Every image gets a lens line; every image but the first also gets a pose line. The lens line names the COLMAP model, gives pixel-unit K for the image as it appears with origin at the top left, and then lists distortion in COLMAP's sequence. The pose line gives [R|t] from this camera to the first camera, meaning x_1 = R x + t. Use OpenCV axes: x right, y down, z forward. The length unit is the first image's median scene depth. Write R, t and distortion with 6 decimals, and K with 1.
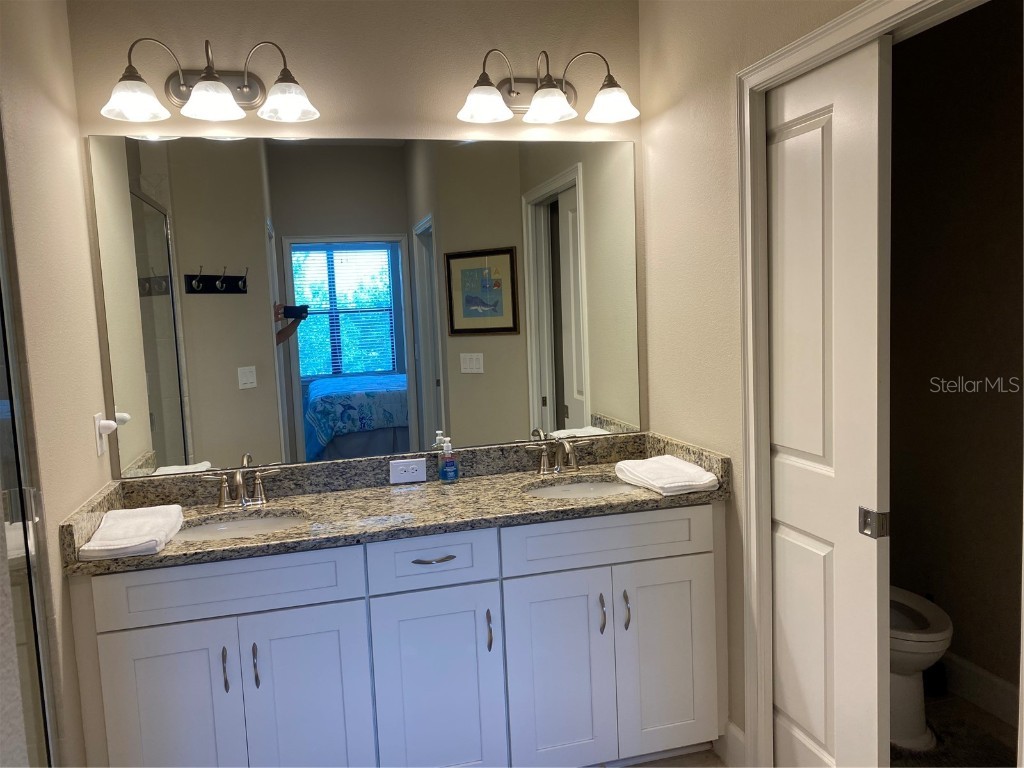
lens RADIAL K [[777.6, 0, 517.6], [0, 777.6, 379.7], [0, 0, 1]] dist [0.100555, -0.177896]
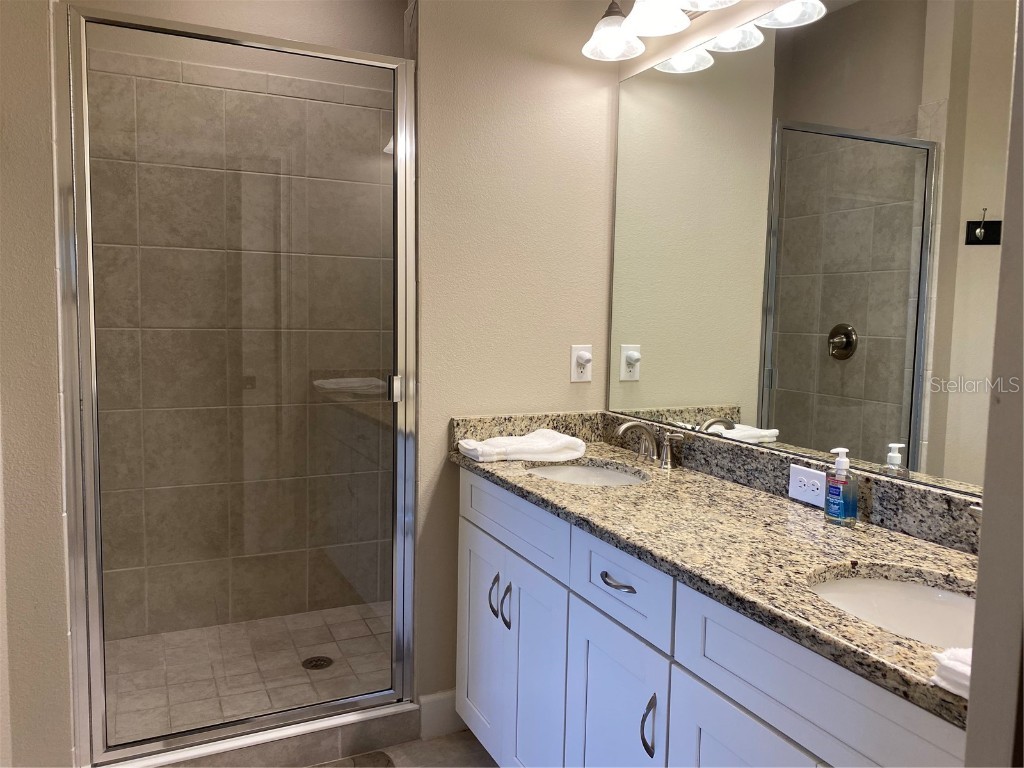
lens RADIAL K [[784.3, 0, 523.0], [0, 784.3, 381.1], [0, 0, 1]] dist [0.075705, -0.128258]
pose [[0.164204, 0.130604, -0.977742, 0.471298], [-0.115381, 0.986935, 0.112455, -0.017859], [0.979655, 0.094348, 0.177128, 0.651604]]
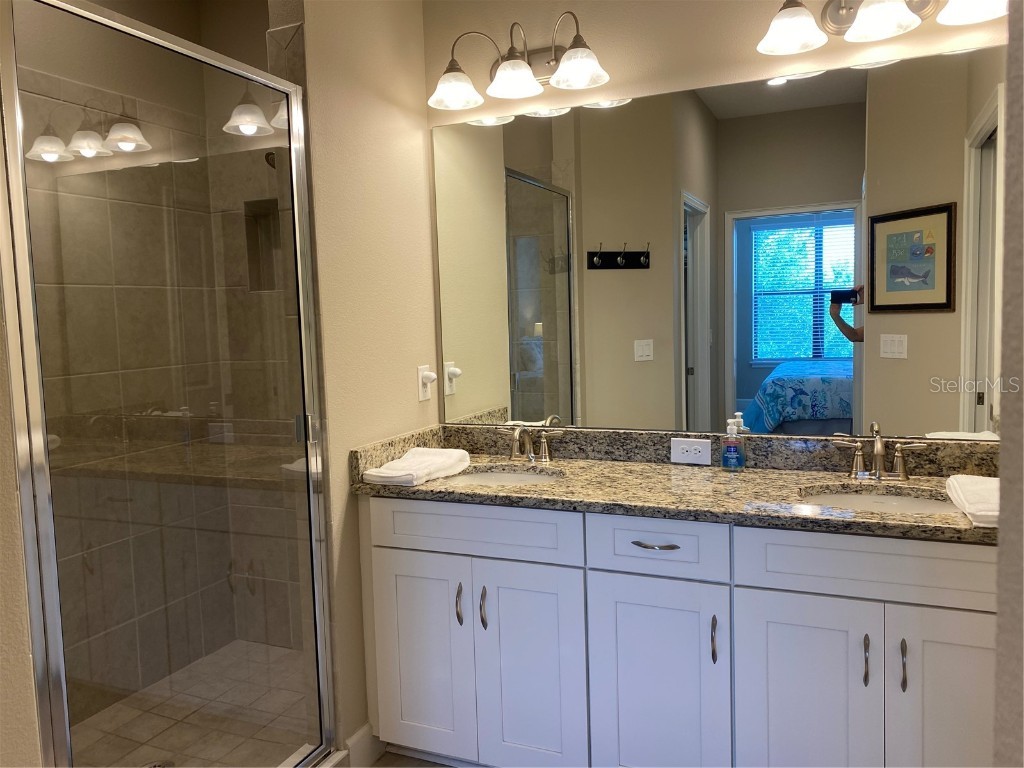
lens RADIAL K [[777.6, 0, 517.6], [0, 777.6, 379.7], [0, 0, 1]] dist [0.100555, -0.177896]
pose [[0.781396, 0.070435, -0.620048, 0.272573], [-0.058600, 0.997501, 0.039464, 0.008541], [0.621278, 0.005498, 0.783571, 0.152333]]
